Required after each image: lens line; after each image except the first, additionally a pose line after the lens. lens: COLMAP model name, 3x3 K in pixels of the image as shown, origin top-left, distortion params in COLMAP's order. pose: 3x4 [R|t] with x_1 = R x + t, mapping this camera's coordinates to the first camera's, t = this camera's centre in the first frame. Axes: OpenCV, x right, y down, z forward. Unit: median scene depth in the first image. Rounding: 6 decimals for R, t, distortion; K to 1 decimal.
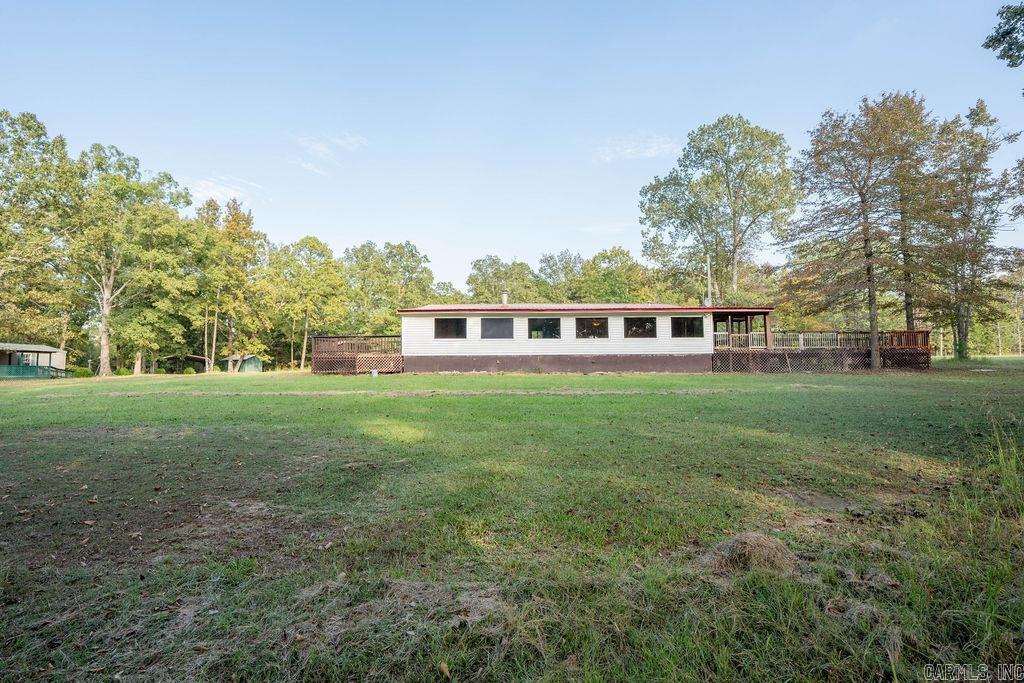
lens RADIAL K [[479.4, 0, 513.3], [0, 479.4, 344.5], [0, 0, 1]] dist [-0.053804, 0.024599]
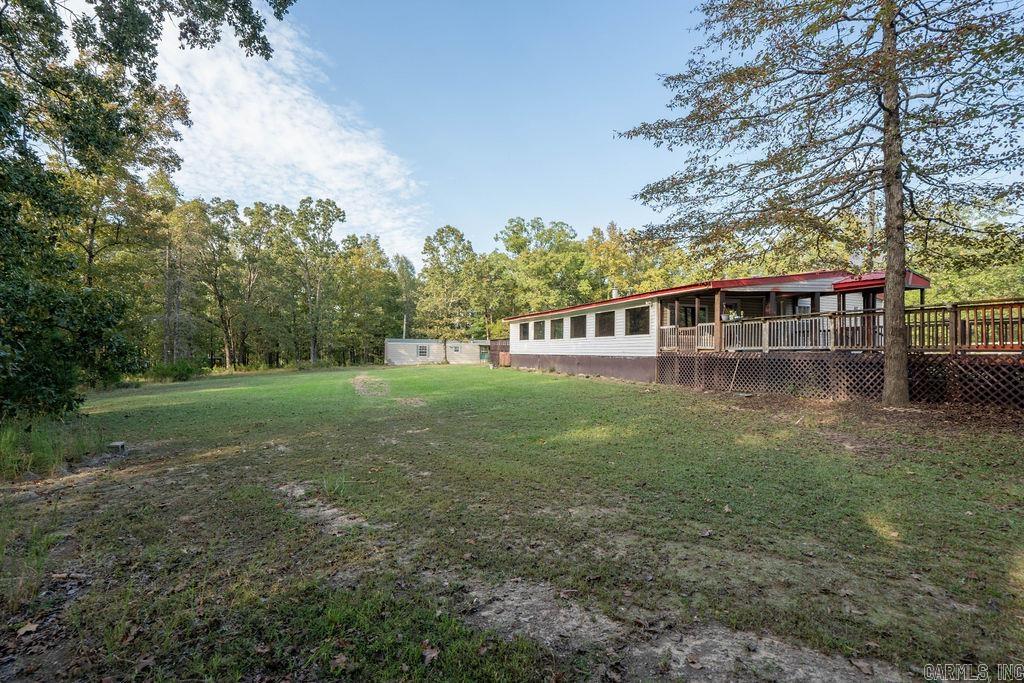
lens RADIAL K [[479.4, 0, 513.3], [0, 479.4, 344.5], [0, 0, 1]] dist [-0.053804, 0.024599]
pose [[0.389536, -0.006695, -0.920987, 0.985107], [0.033633, 0.999410, 0.006960, -0.011062], [0.920397, -0.033687, 0.389532, 0.522695]]
